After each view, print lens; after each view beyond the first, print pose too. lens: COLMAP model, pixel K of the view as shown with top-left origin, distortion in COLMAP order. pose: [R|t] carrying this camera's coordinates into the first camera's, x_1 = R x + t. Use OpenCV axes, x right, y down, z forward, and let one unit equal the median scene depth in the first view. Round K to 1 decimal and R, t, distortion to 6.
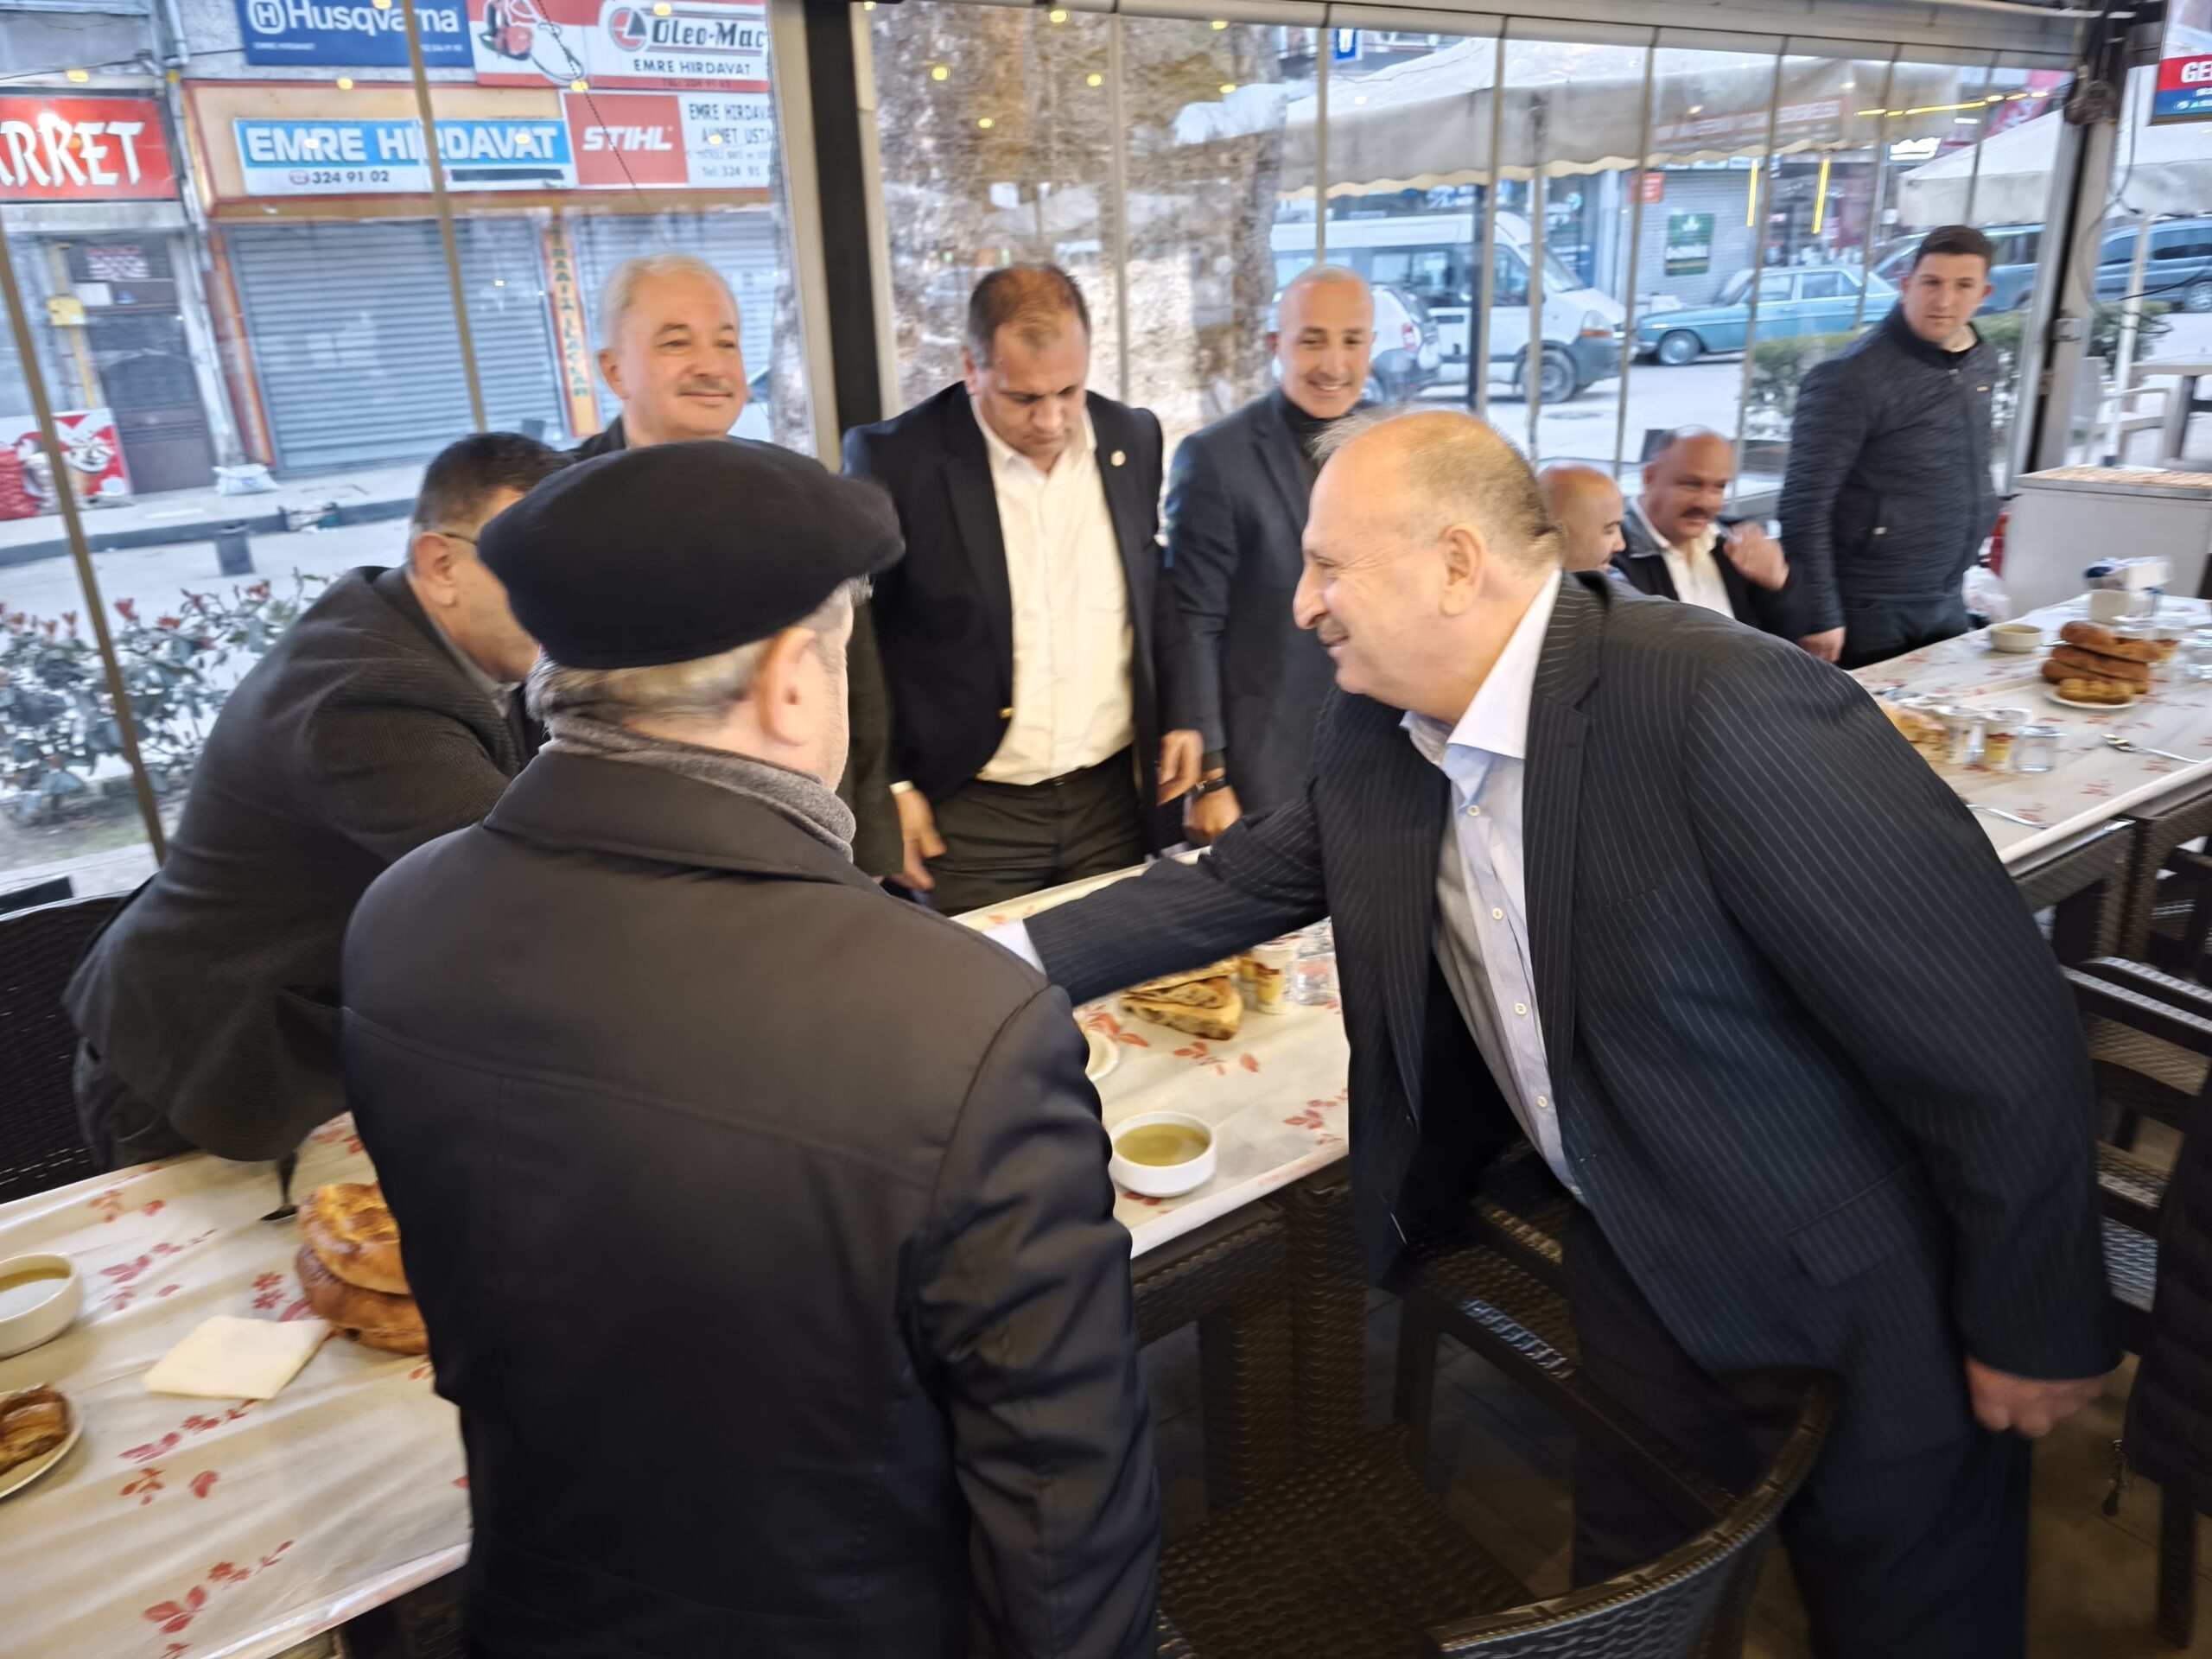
lens RADIAL K [[1496.4, 0, 1106.0], [0, 1496.4, 829.5], [0, 0, 1]] dist [-0.004518, -0.000983]
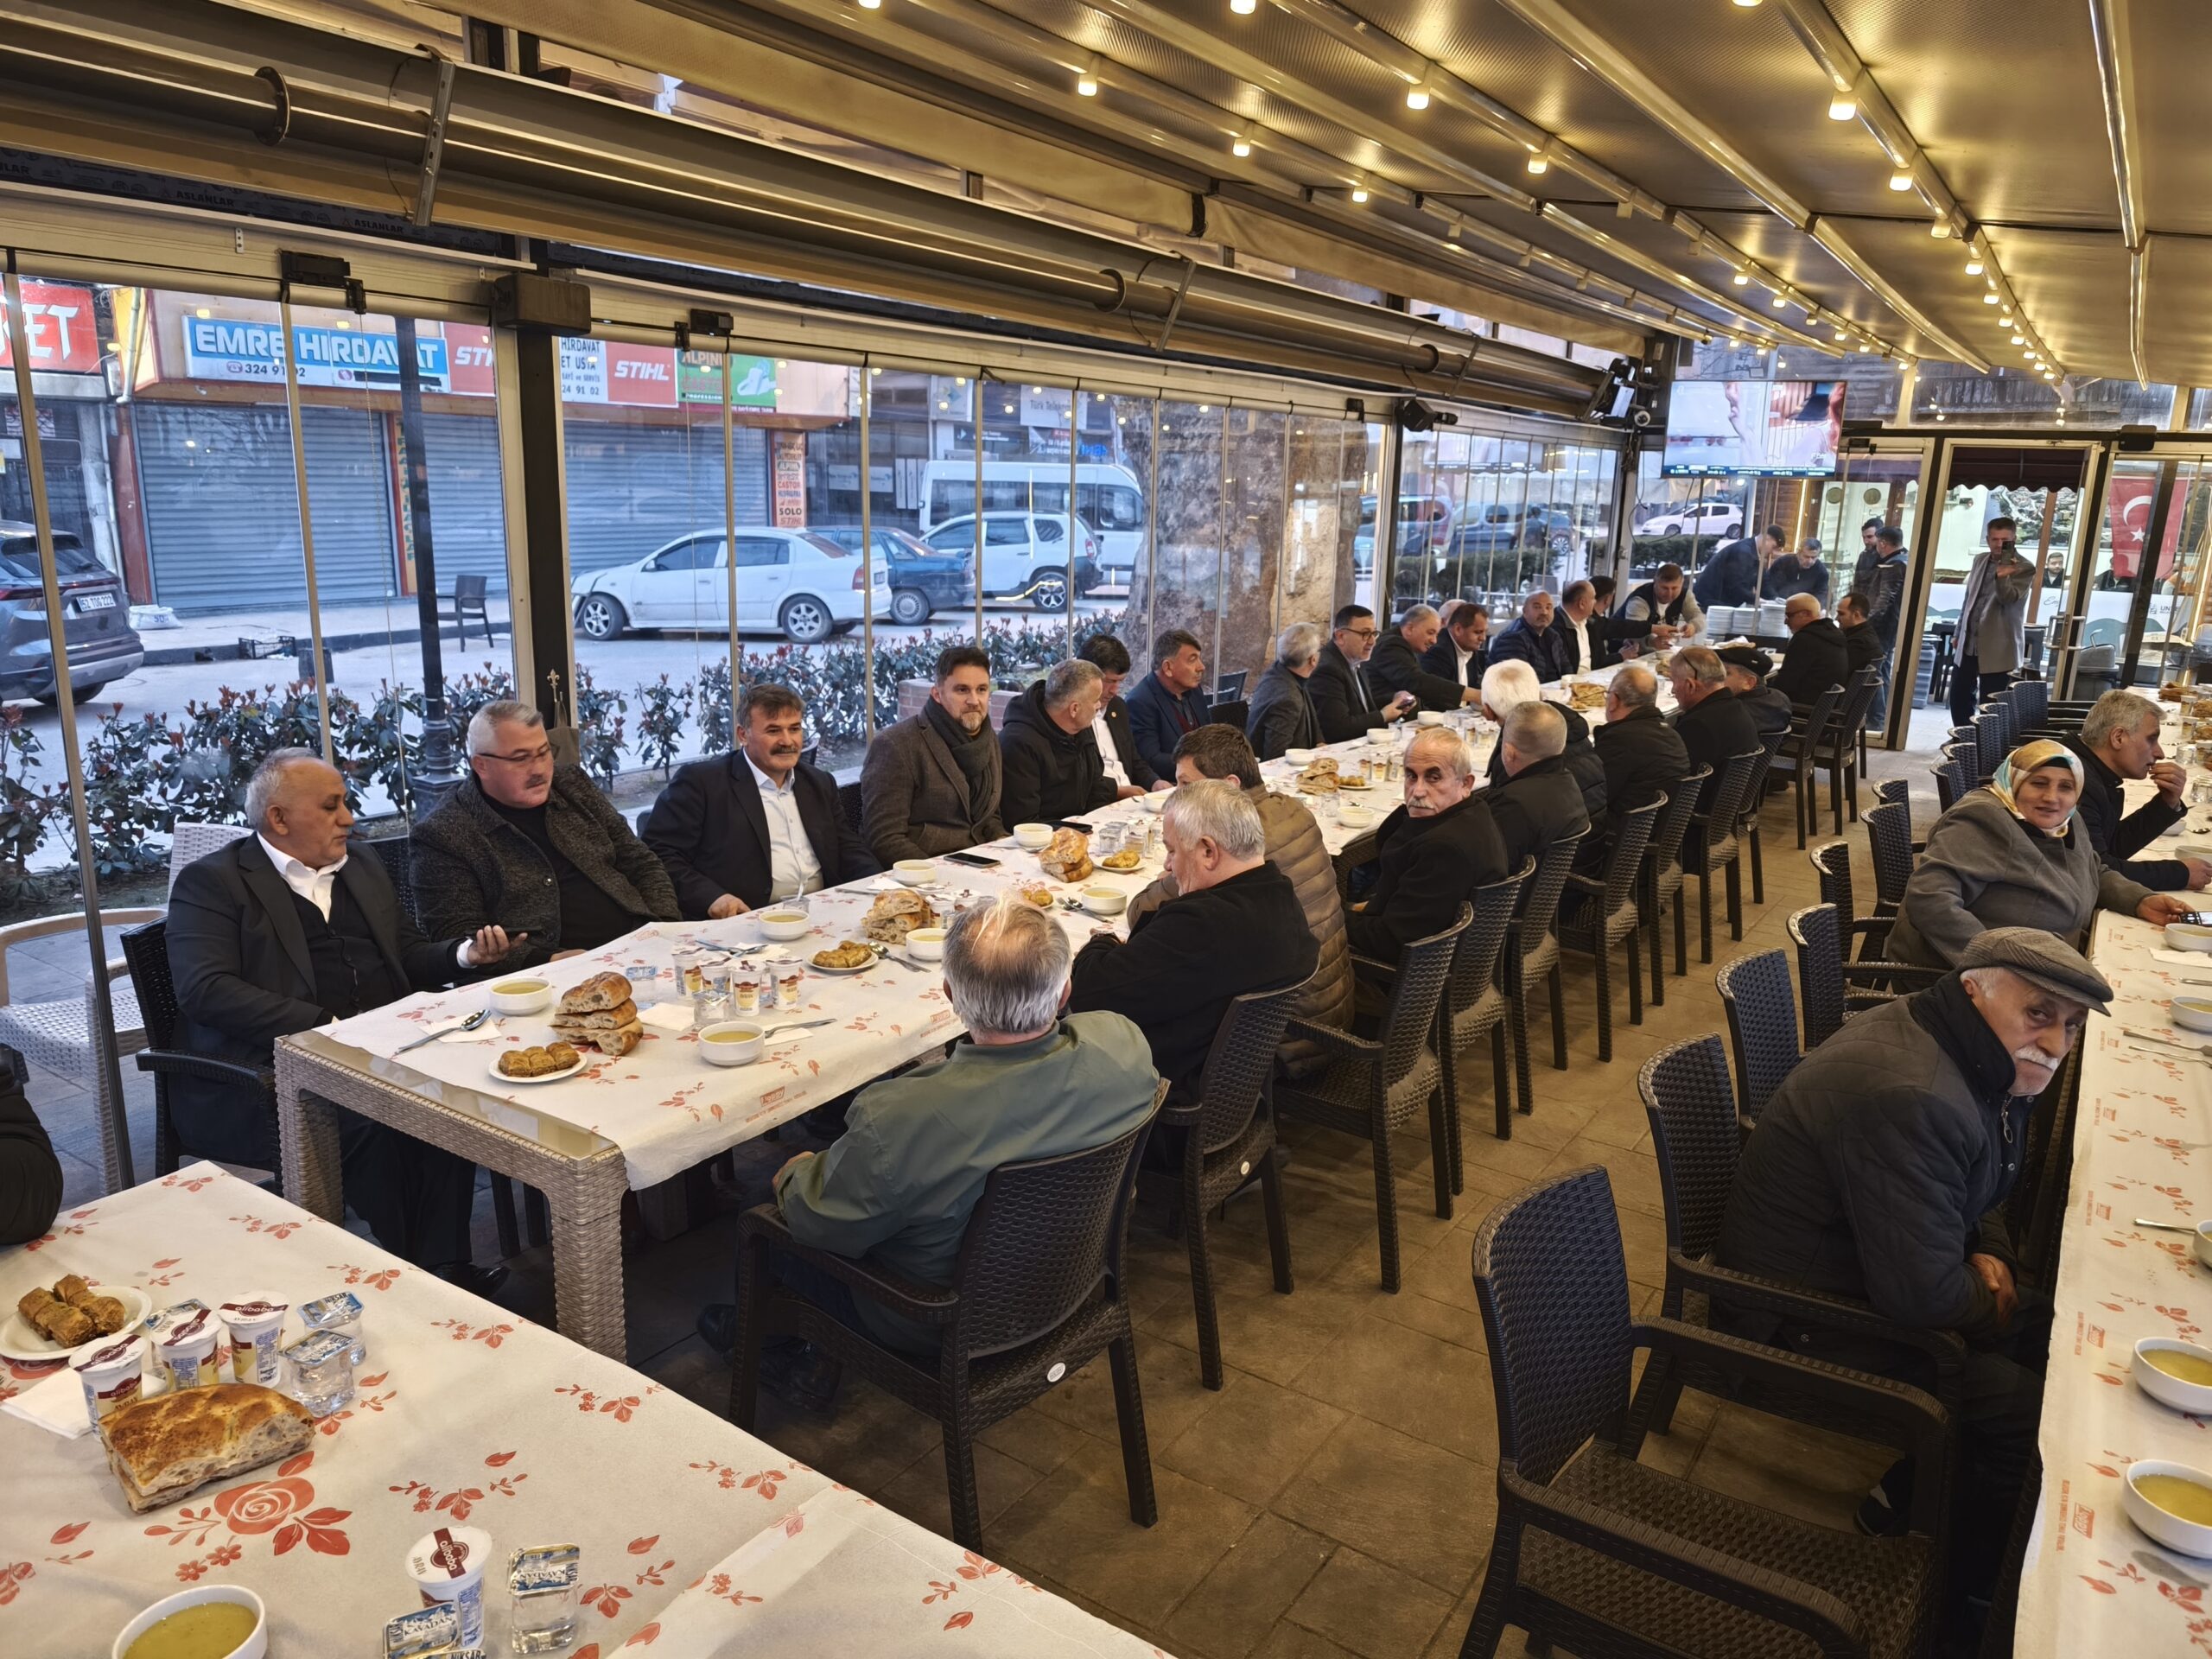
lens RADIAL K [[1496.4, 0, 1106.0], [0, 1496.4, 829.5], [0, 0, 1]] dist [-0.004518, -0.000983]
pose [[0.923928, -0.019513, 0.382069, -0.357580], [0.071379, 0.989954, -0.122050, 0.114789], [-0.375849, 0.140037, 0.916039, -0.280883]]
